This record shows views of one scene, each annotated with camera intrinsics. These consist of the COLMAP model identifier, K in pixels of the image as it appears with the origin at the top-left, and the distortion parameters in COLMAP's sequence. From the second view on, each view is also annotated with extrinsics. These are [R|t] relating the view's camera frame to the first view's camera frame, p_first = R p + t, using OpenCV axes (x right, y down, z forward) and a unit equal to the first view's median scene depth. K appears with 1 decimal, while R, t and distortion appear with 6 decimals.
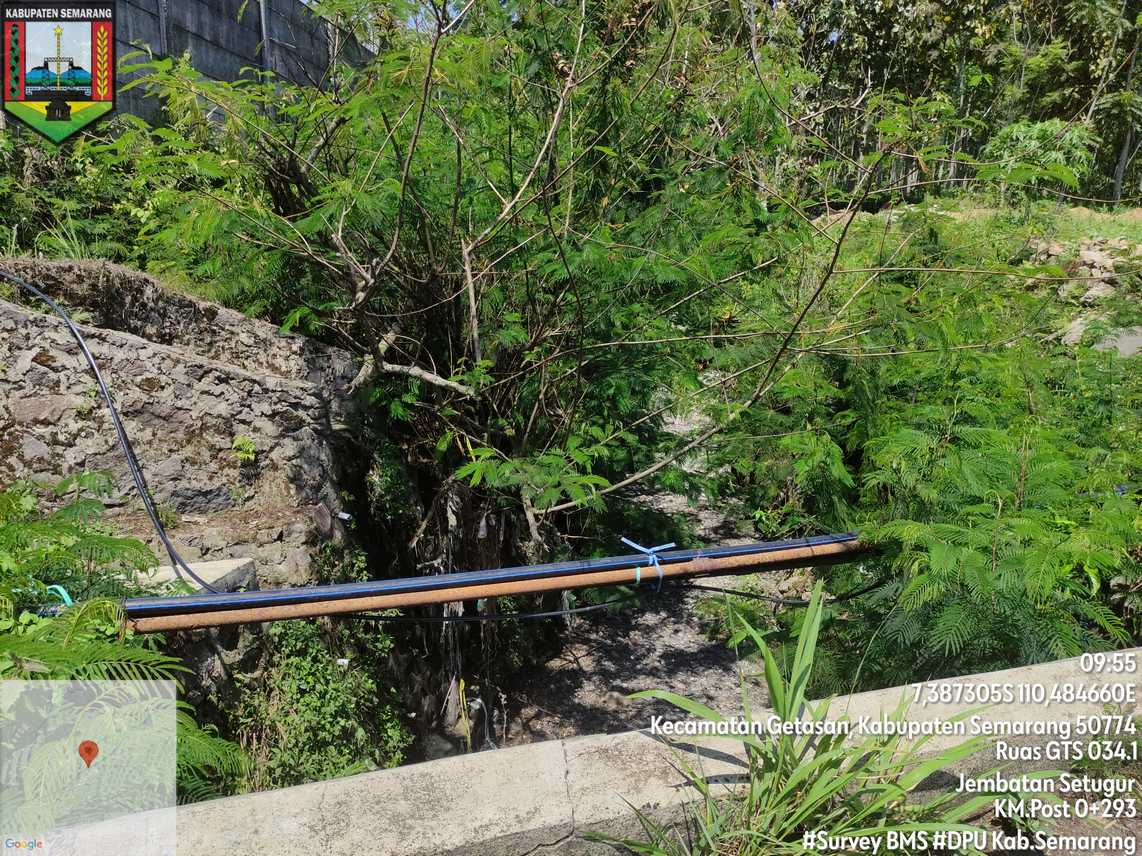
lens RADIAL K [[839.6, 0, 578.5], [0, 839.6, 429.5], [0, 0, 1]] dist [0.052672, -0.049257]
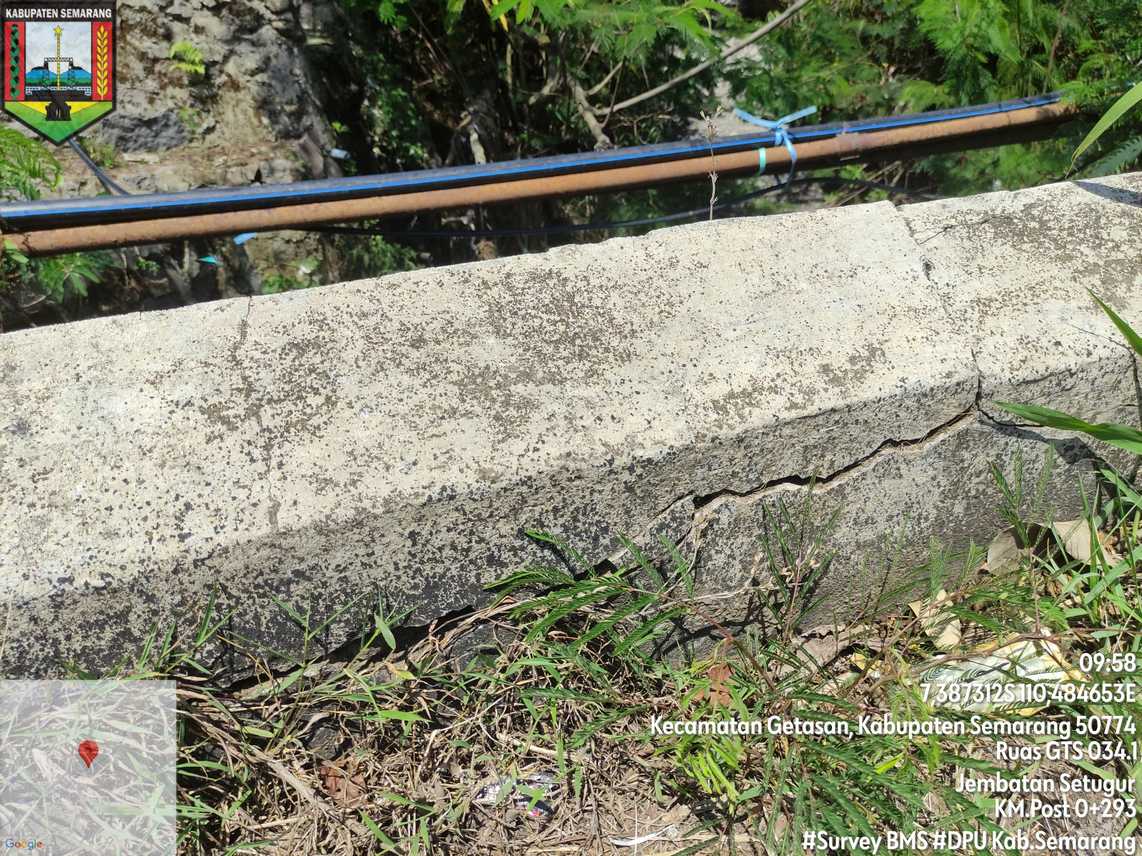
lens RADIAL K [[839.6, 0, 574.0], [0, 839.6, 430.6], [0, 0, 1]] dist [0.052672, -0.049257]
pose [[0.997275, -0.059871, -0.043115, -0.050683], [0.070639, 0.943503, 0.323748, 0.114511], [0.021296, -0.325911, 0.945160, 0.210679]]
